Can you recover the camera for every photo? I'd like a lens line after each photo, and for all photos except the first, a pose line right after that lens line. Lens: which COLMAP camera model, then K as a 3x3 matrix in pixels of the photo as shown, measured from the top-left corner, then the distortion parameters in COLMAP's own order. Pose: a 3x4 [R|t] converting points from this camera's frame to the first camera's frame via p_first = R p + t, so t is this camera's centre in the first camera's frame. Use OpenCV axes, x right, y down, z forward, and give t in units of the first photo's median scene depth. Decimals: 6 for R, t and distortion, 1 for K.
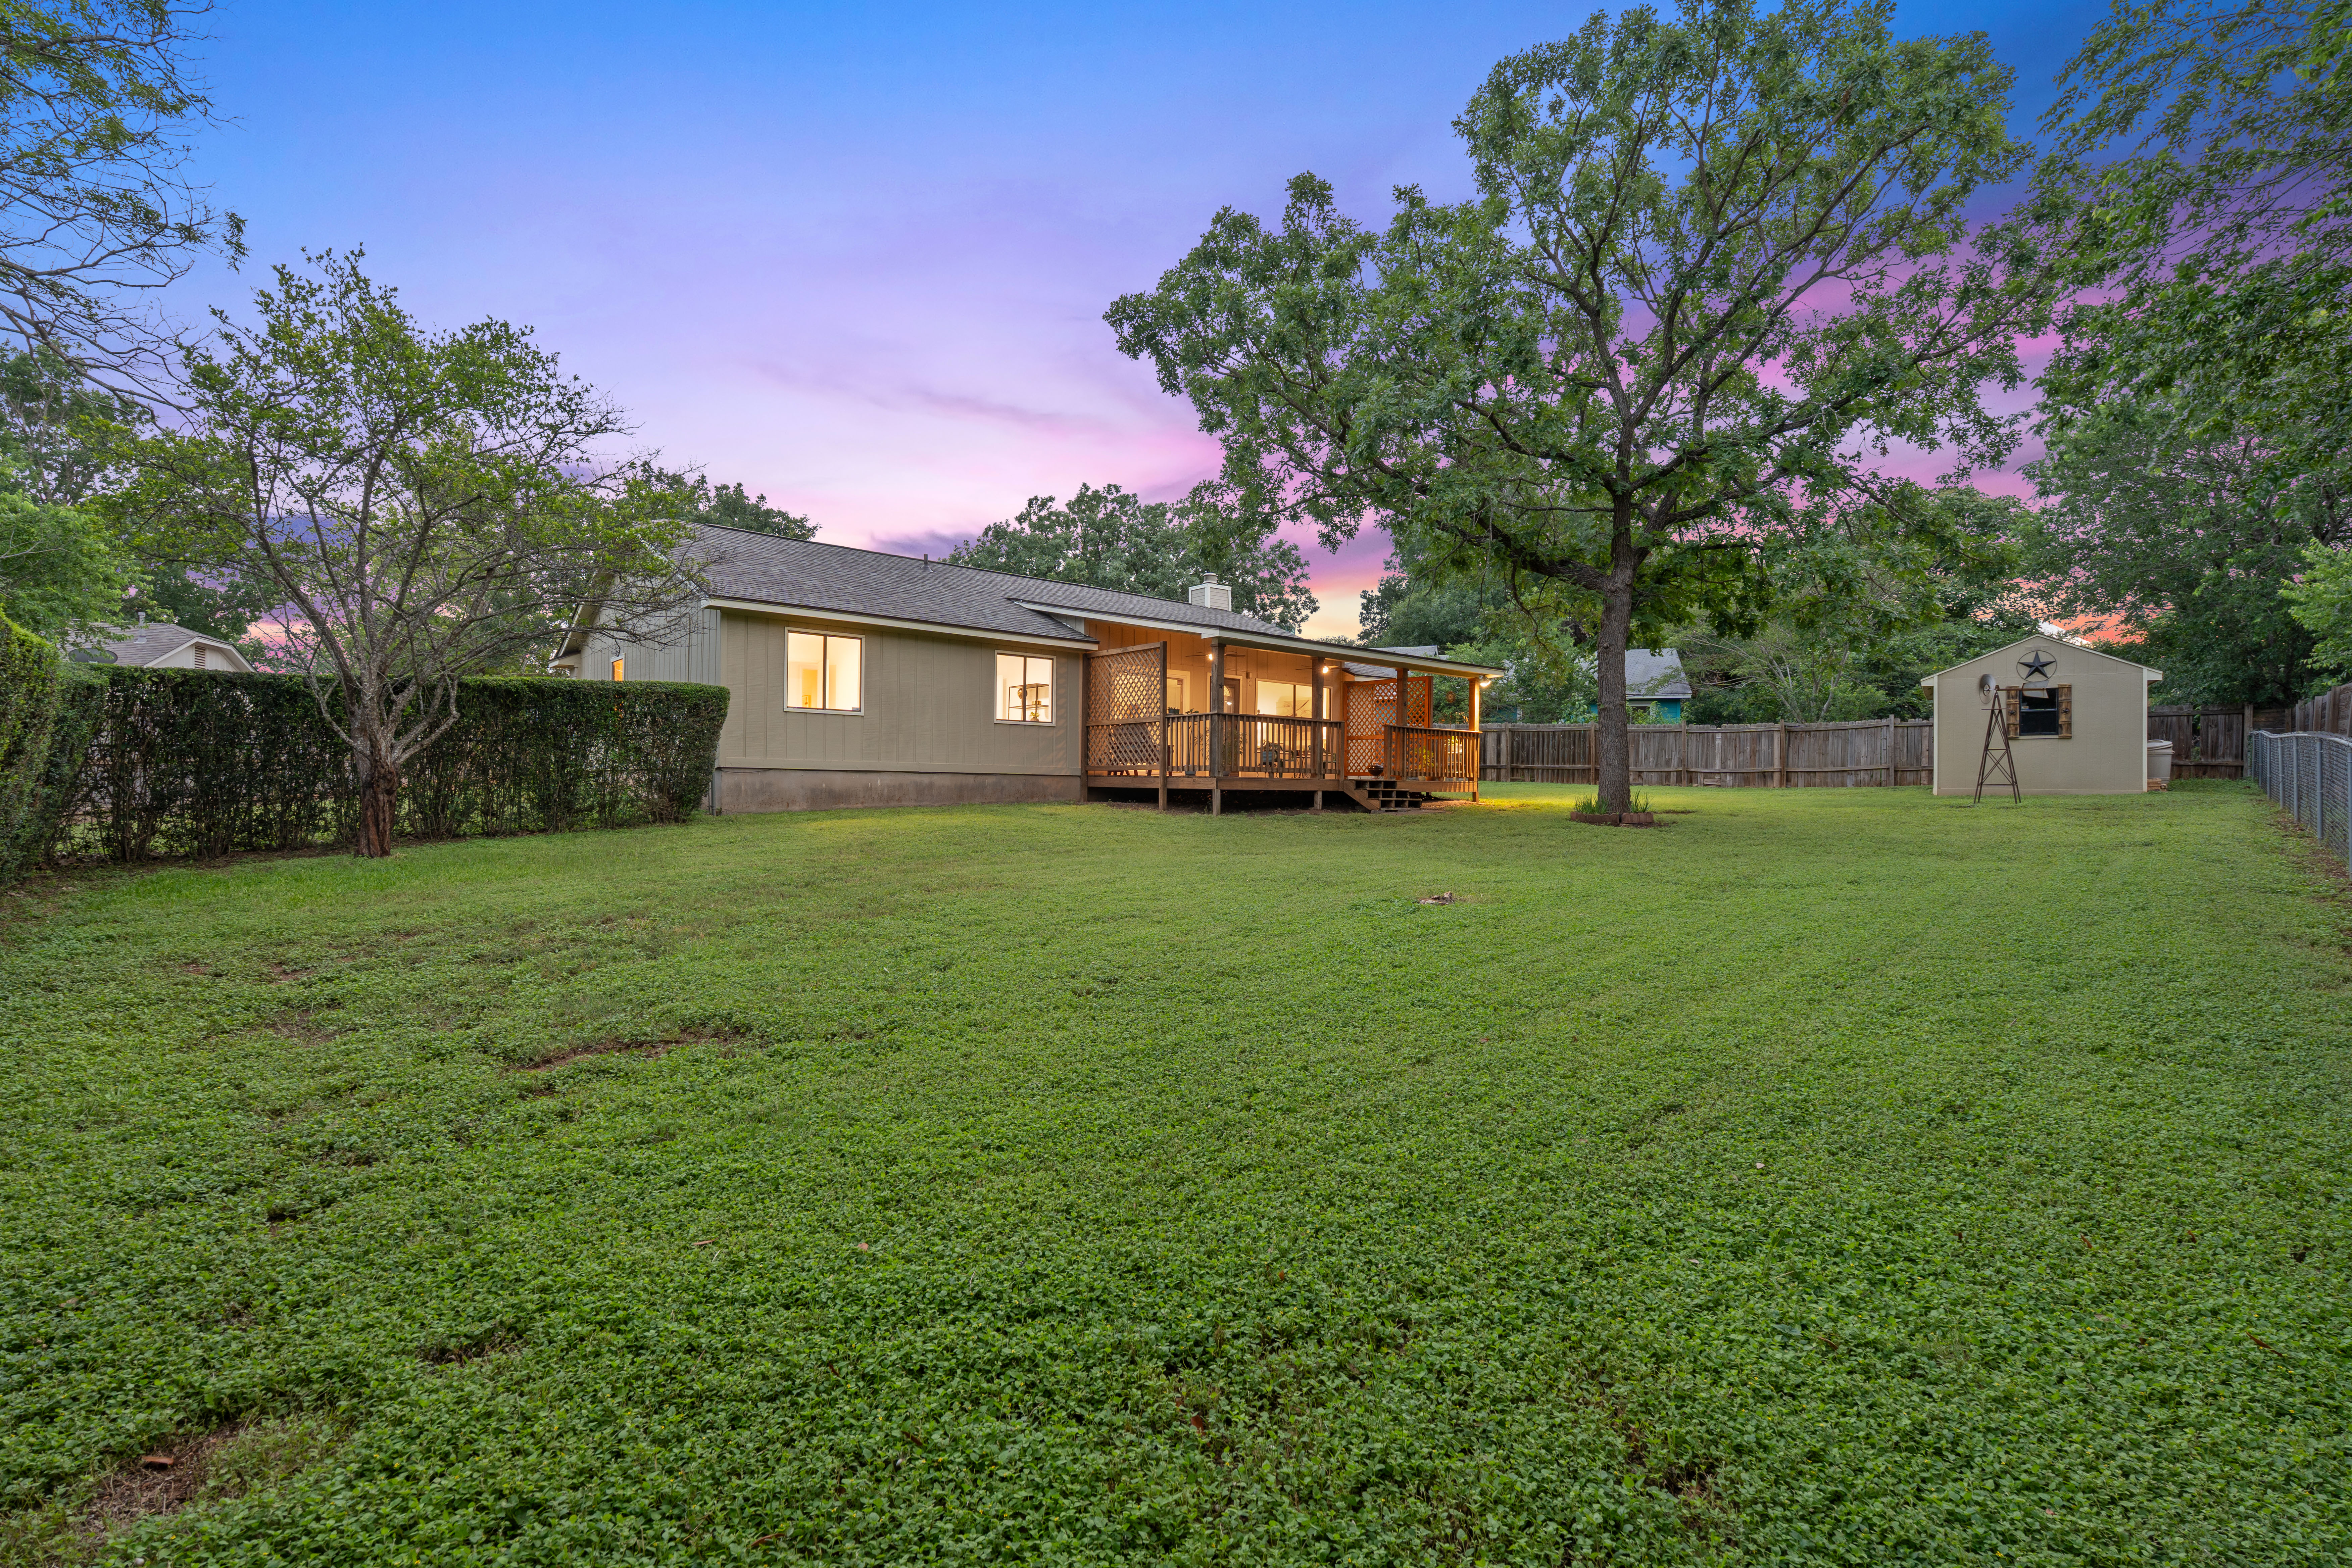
lens RADIAL K [[1042.1, 0, 1176.0], [0, 1042.1, 784.0], [0, 0, 1]] dist [-0.008649, 0.000456]
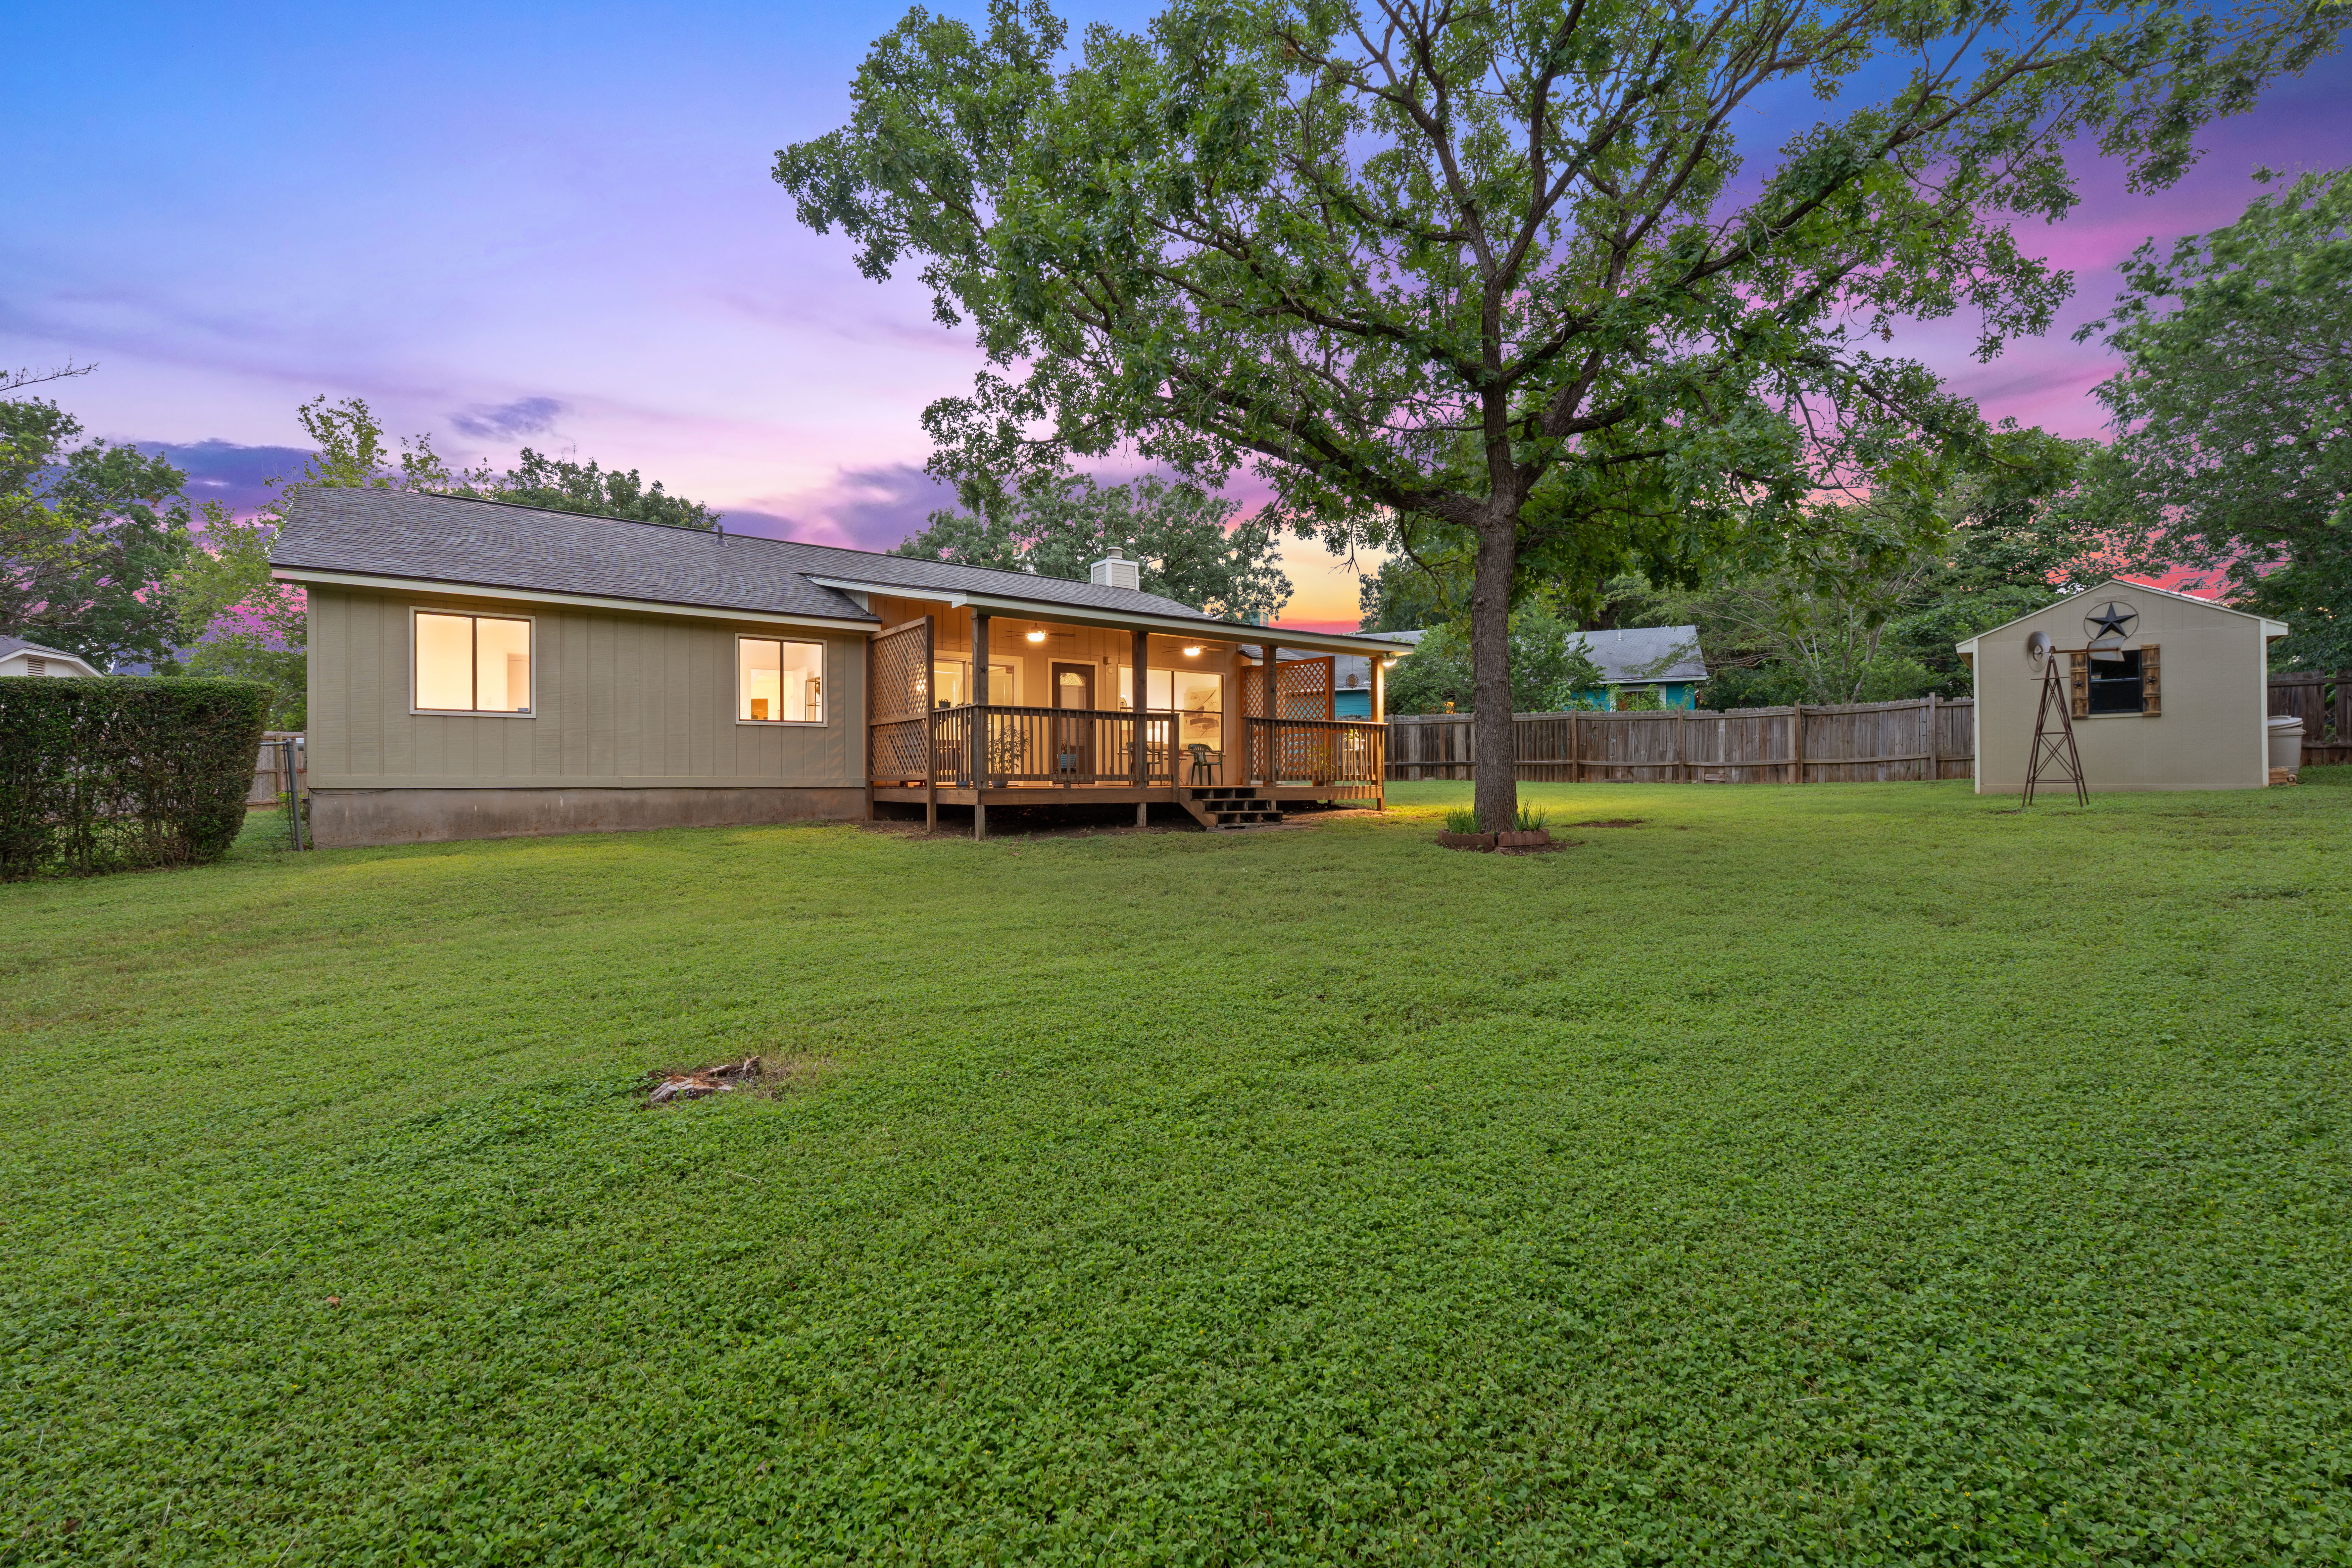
lens RADIAL K [[1026.1, 0, 1176.0], [0, 1026.1, 784.0], [0, 0, 1]] dist [-0.009497, 0.000262]
pose [[0.997989, -0.016345, -0.061251, 0.198652], [0.016453, 0.999864, 0.001255, -0.007616], [0.061222, -0.002261, 0.998122, 0.222296]]
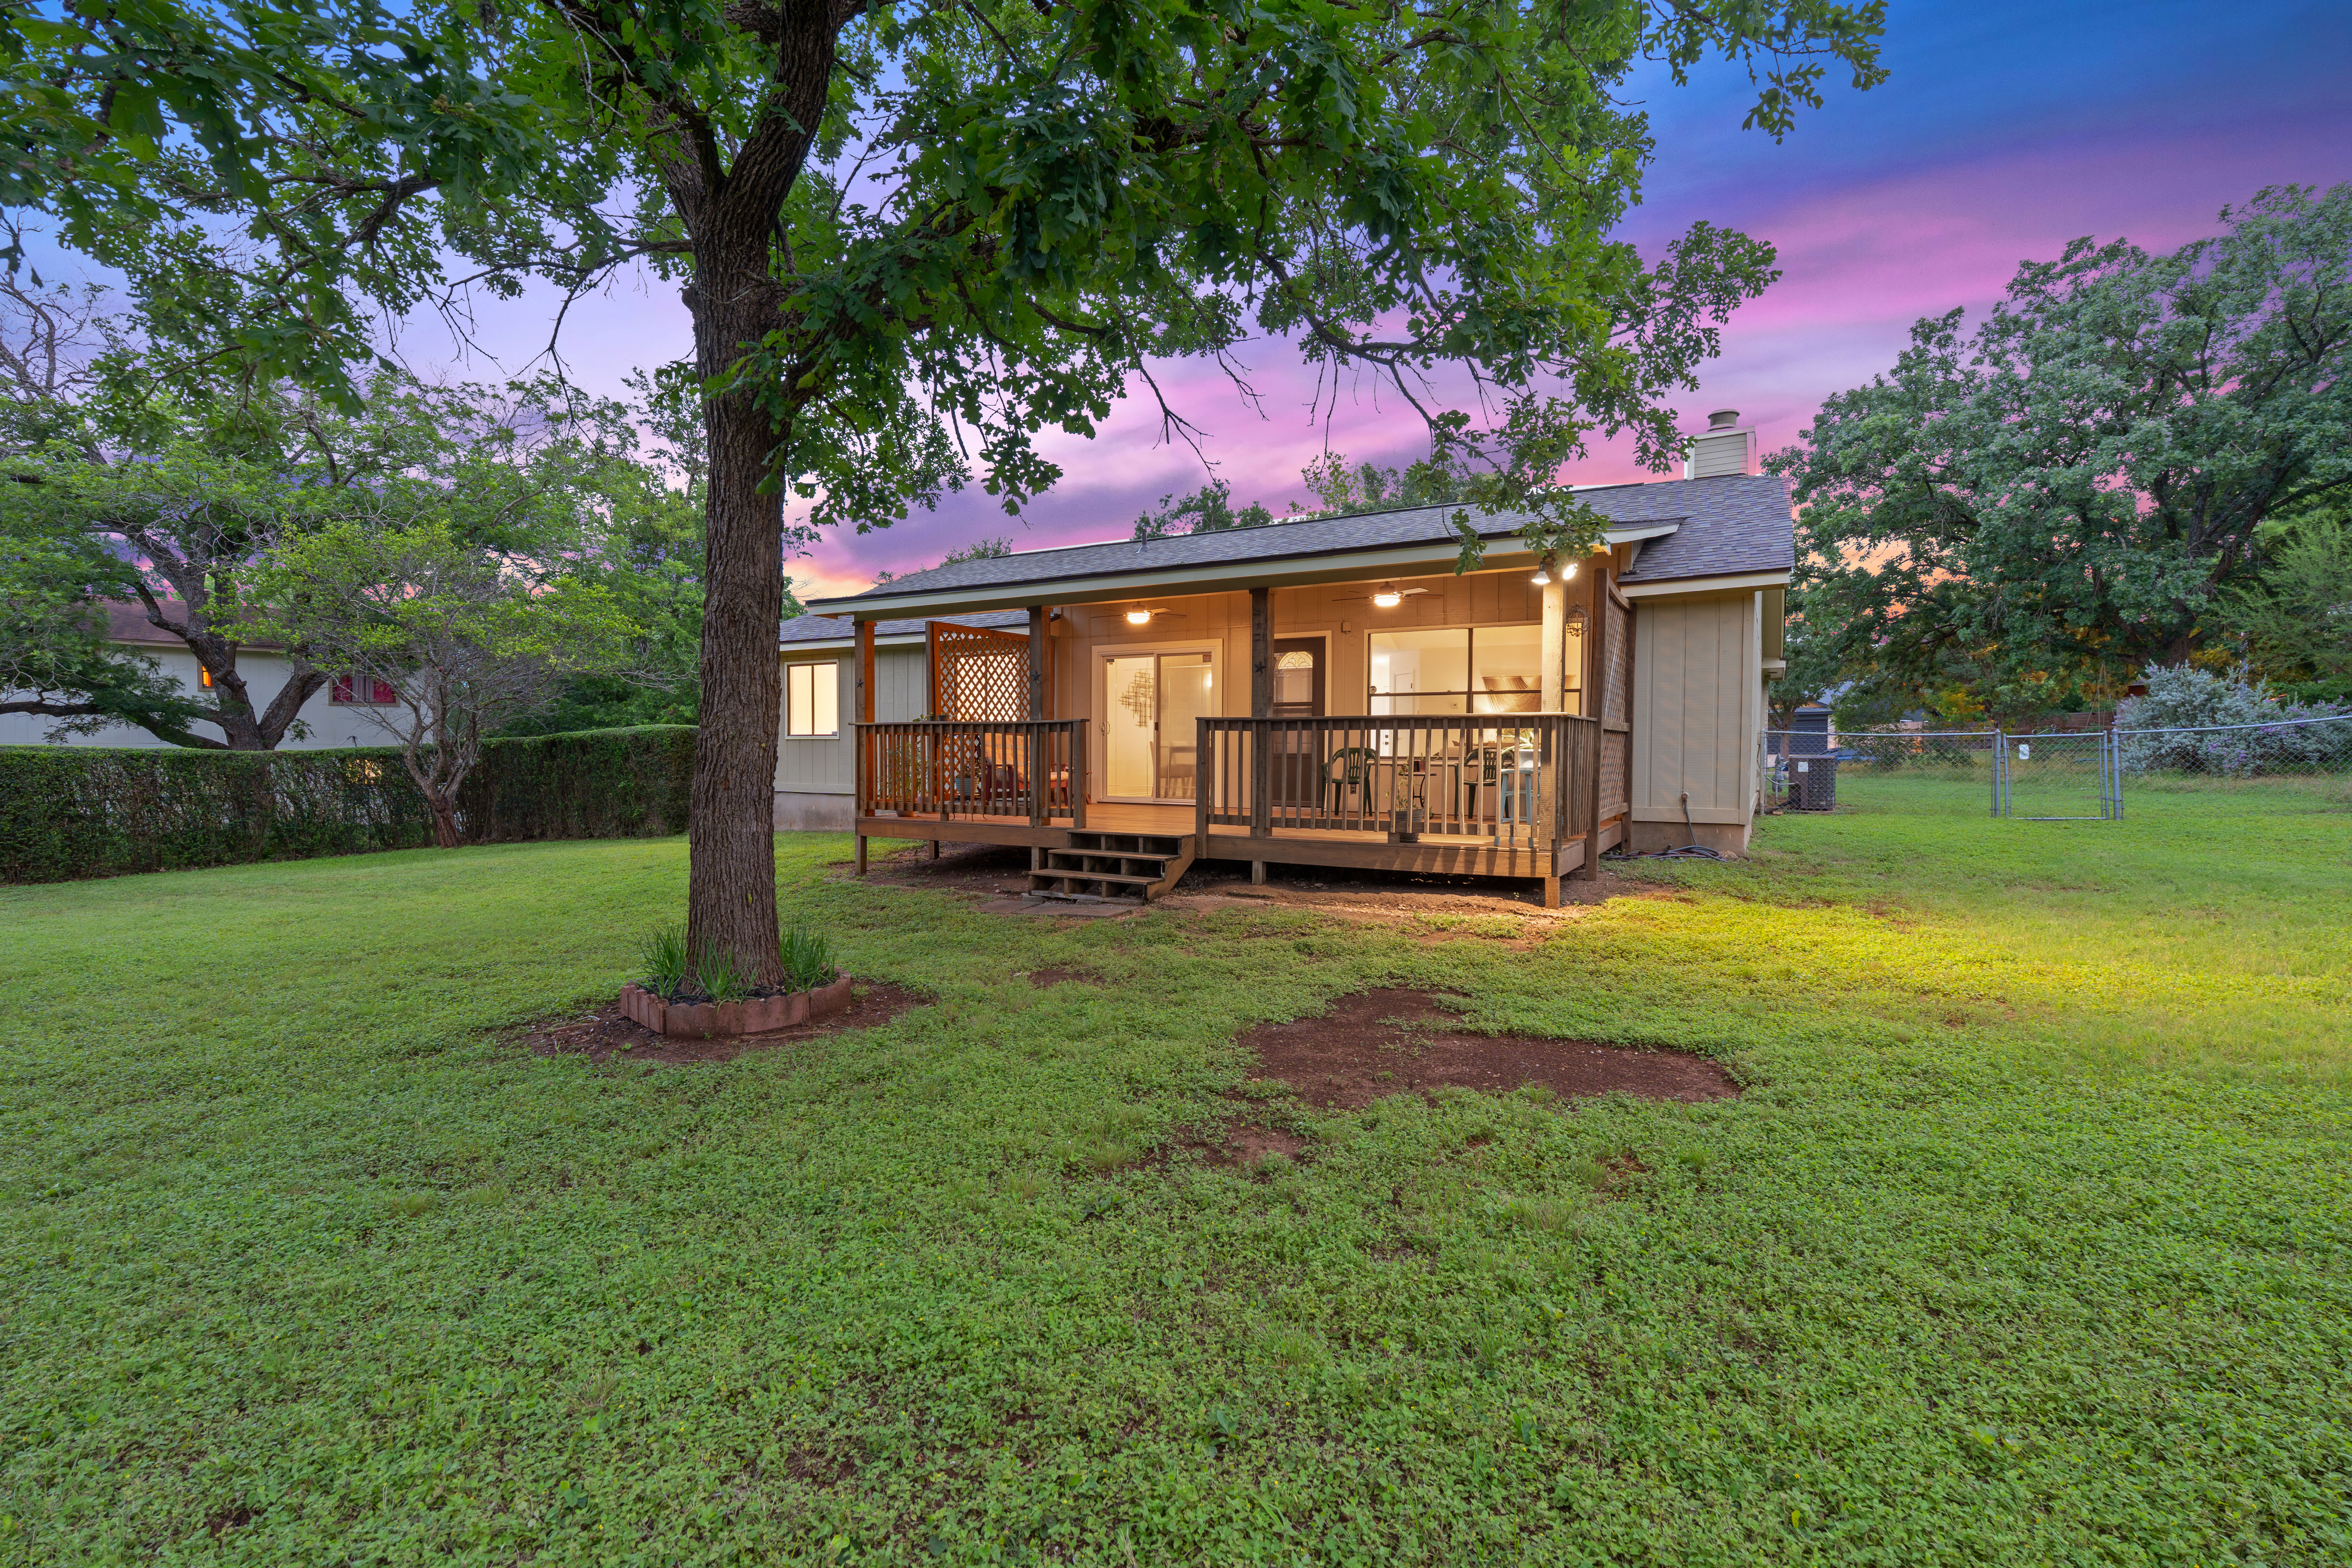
lens RADIAL K [[1036.8, 0, 1177.9], [0, 1036.8, 771.8], [0, 0, 1]] dist [-0.004120, 0.000133]
pose [[0.333023, 0.008070, -0.942884, 0.650986], [0.003270, 0.999947, 0.009713, -0.037085], [0.942913, -0.006317, 0.332979, 0.841209]]
